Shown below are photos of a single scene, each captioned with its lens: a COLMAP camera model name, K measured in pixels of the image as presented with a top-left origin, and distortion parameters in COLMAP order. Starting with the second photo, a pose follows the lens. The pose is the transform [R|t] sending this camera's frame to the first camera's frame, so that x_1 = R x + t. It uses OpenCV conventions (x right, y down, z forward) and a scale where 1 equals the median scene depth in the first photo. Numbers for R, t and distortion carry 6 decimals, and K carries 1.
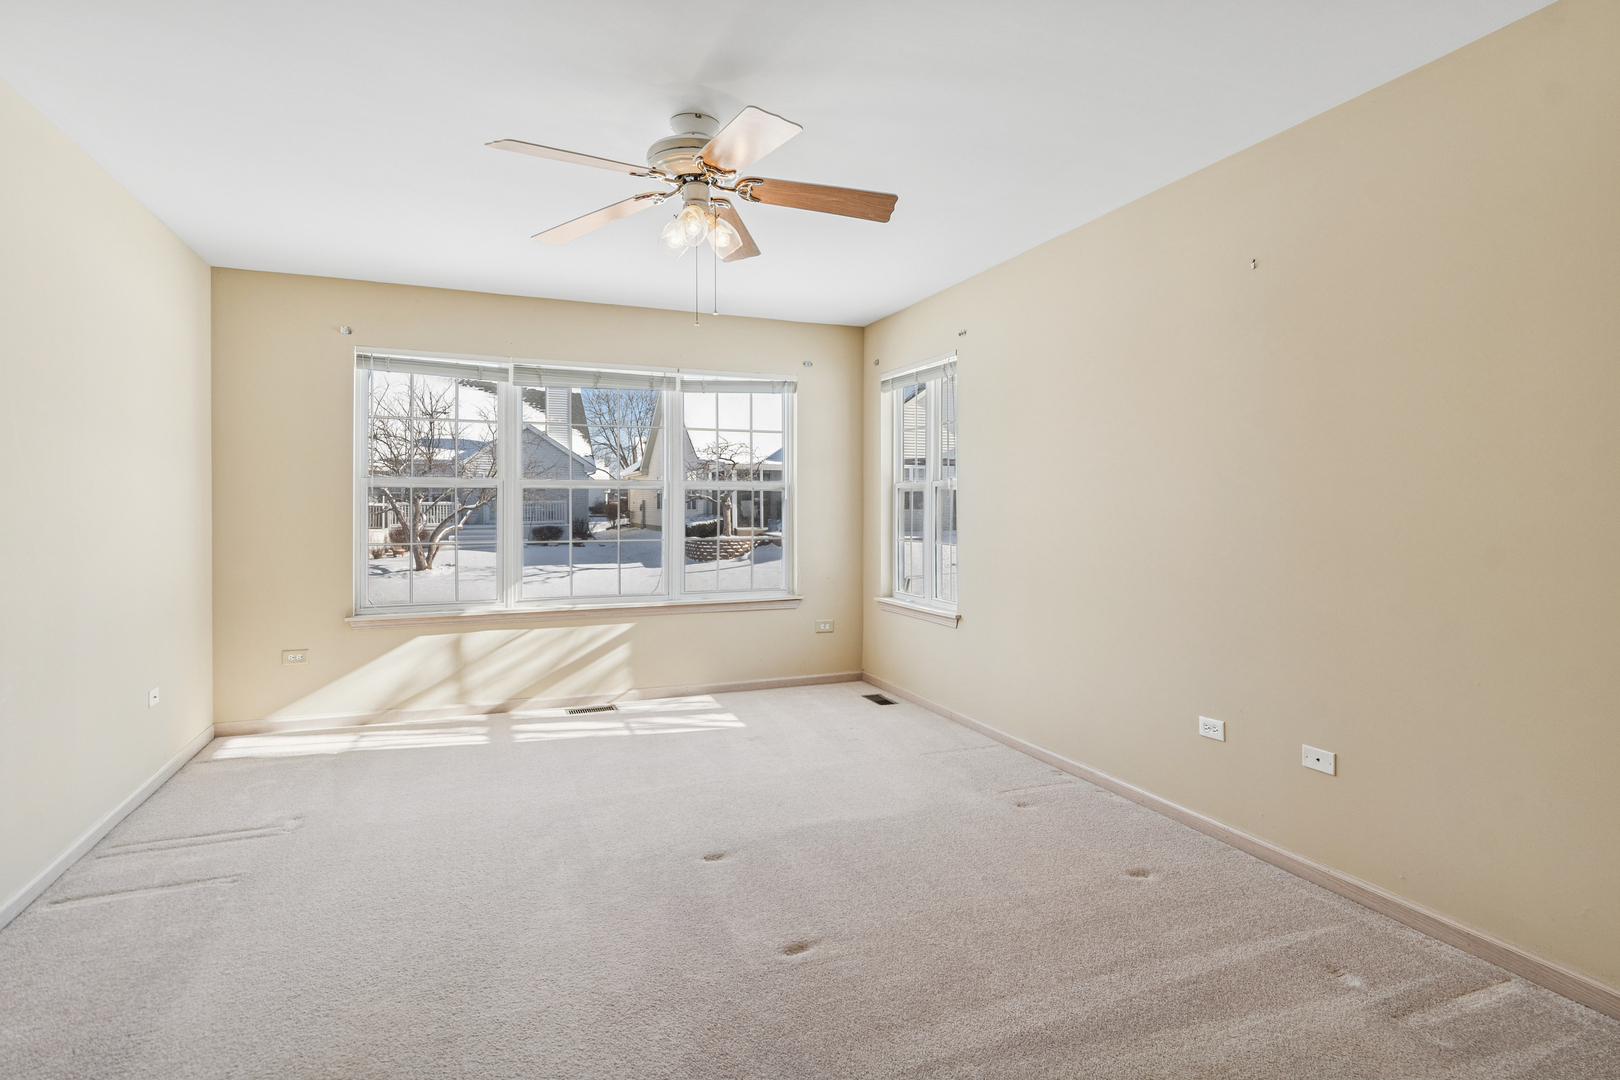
lens RADIAL K [[877.0, 0, 816.3], [0, 877.0, 524.1], [0, 0, 1]] dist [0.004441, -0.002321]
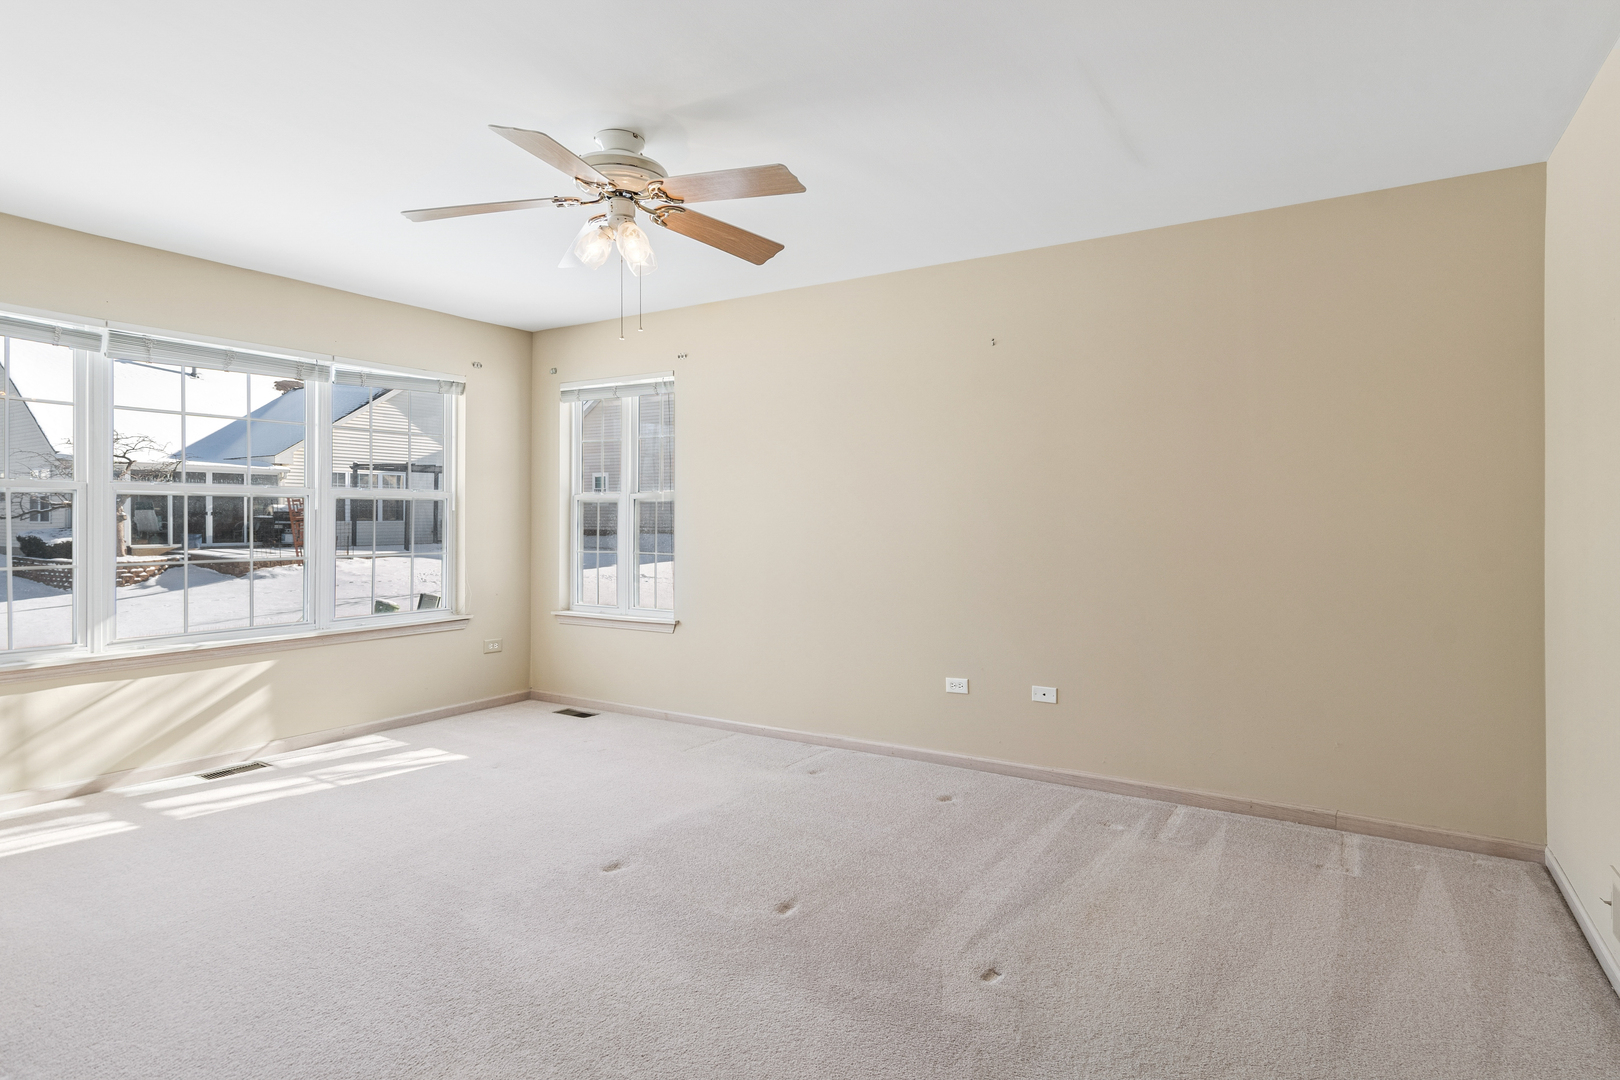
lens RADIAL K [[877.0, 0, 853.8], [0, 877.0, 539.9], [0, 0, 1]] dist [0.004441, -0.002321]
pose [[0.804963, -0.014433, 0.593150, -0.277498], [0.011396, 0.999896, 0.008865, -0.000873], [-0.593216, -0.000376, 0.805044, 0.014841]]
